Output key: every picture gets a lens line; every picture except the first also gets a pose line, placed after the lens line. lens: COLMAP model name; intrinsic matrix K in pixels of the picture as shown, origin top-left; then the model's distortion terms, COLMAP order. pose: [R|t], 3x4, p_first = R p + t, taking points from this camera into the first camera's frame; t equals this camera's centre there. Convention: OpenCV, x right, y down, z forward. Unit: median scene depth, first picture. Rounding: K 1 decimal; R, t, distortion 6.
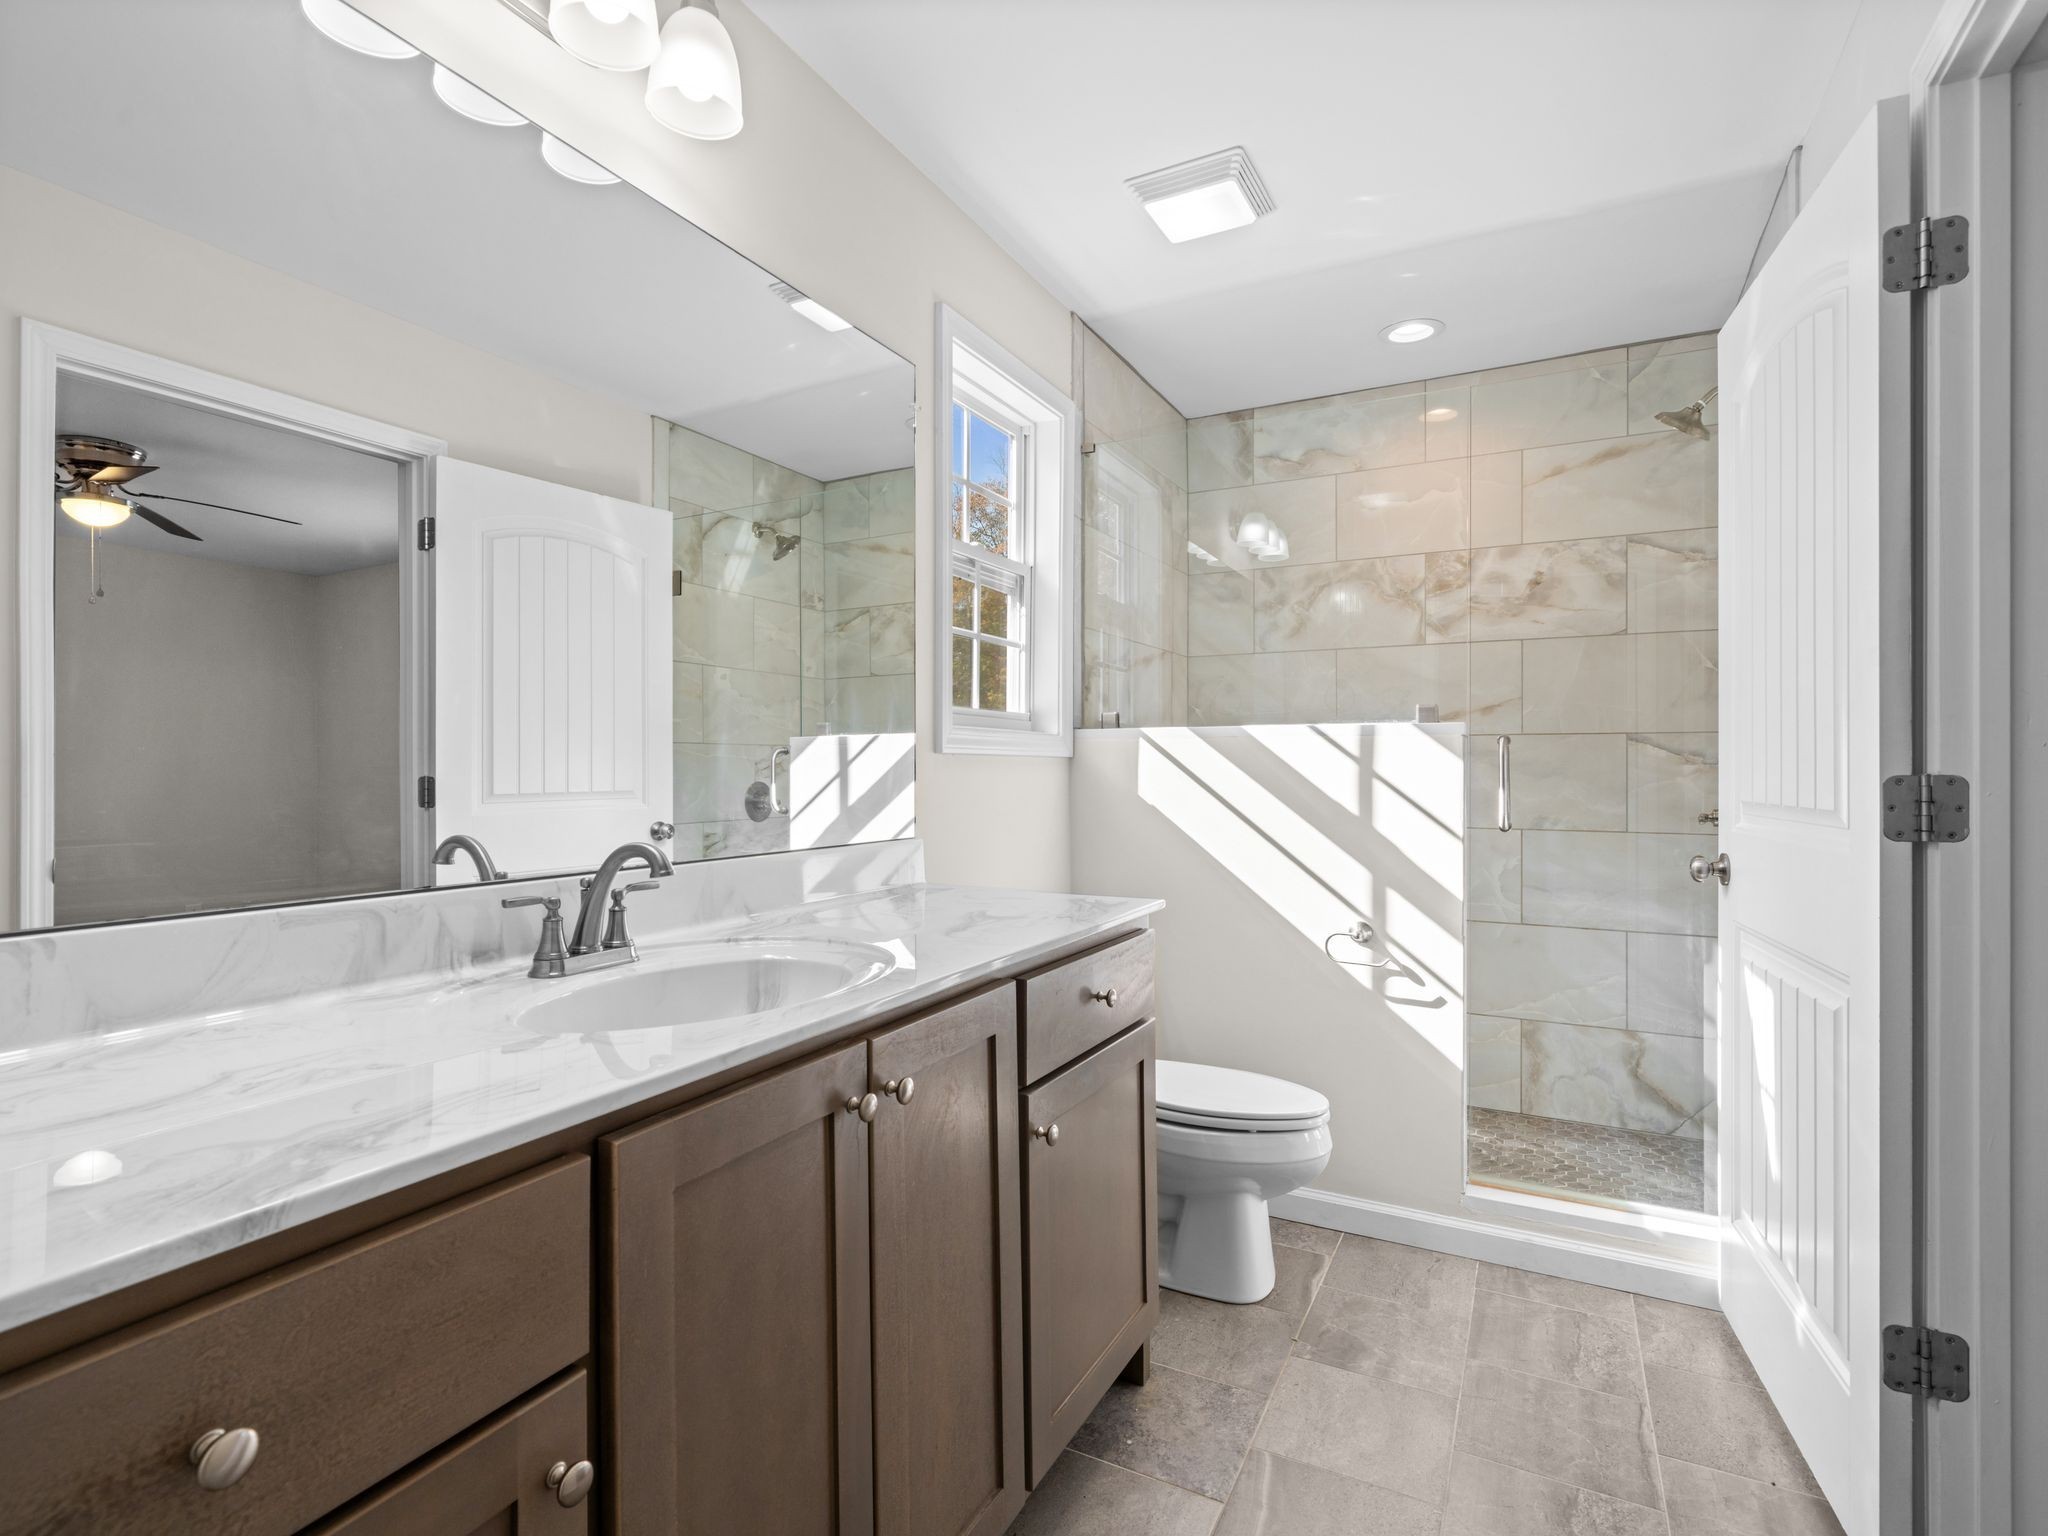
lens RADIAL K [[925.3, 0, 1012.0], [0, 925.3, 768.0], [0, 0, 1]] dist [-0.002150, -0.000256]
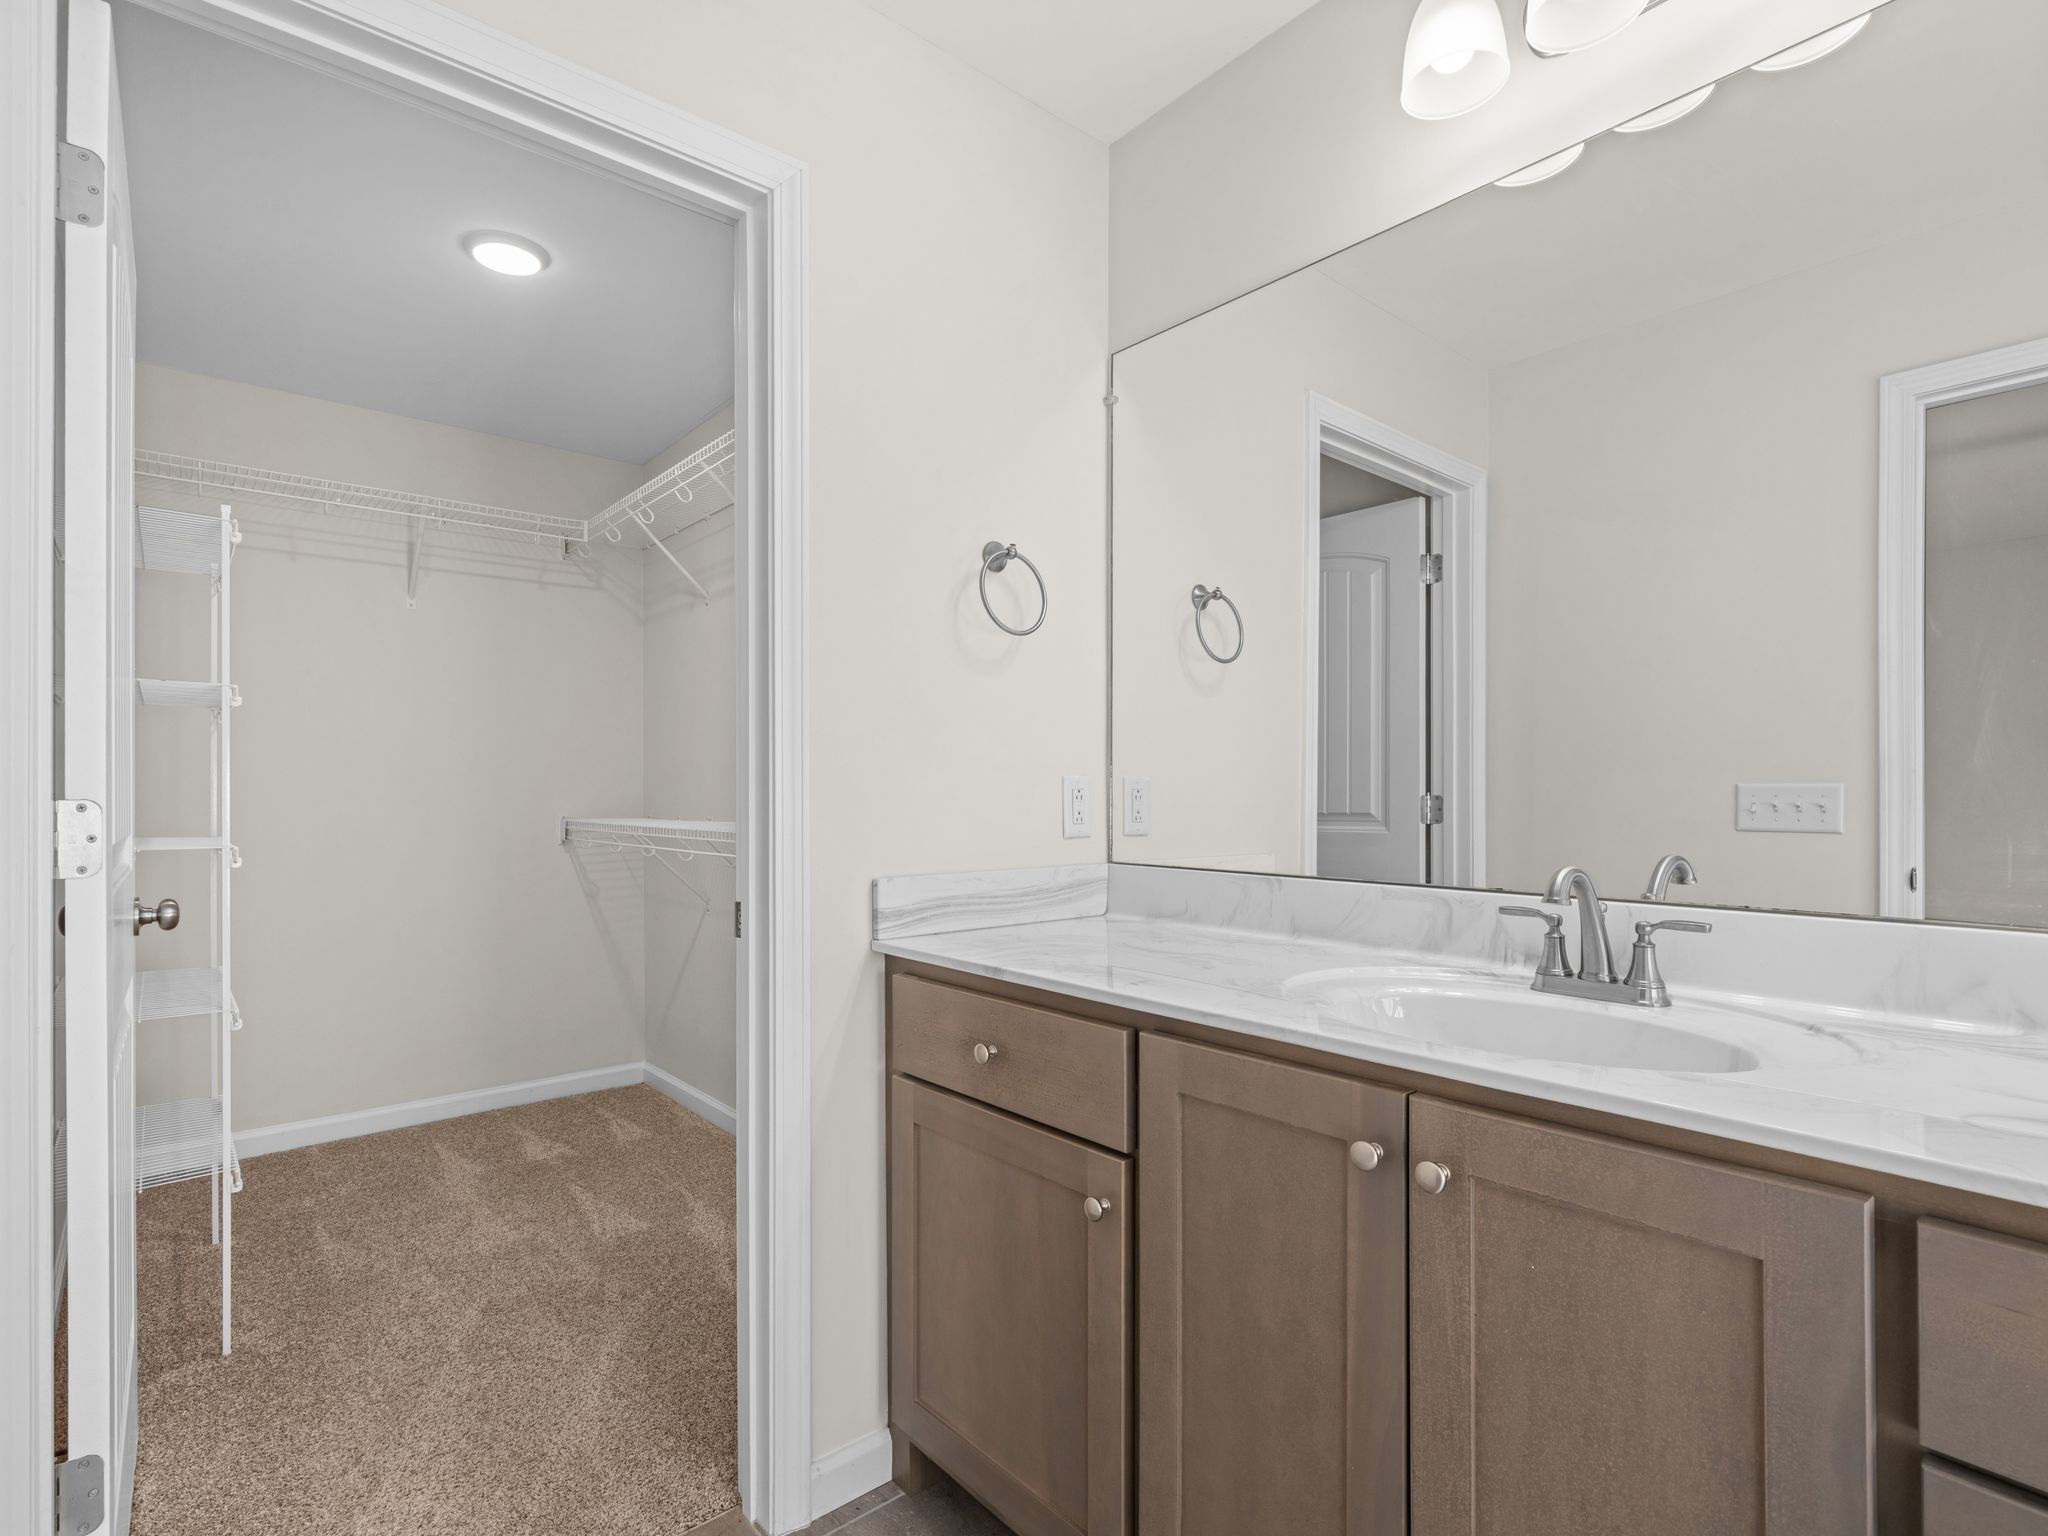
lens RADIAL K [[925.3, 0, 1012.0], [0, 925.3, 768.0], [0, 0, 1]] dist [-0.002150, -0.000256]
pose [[-0.283276, -0.018906, -0.958852, 0.697935], [0.004771, 0.999766, -0.021122, -0.002642], [0.959026, -0.010558, -0.283120, 0.770368]]
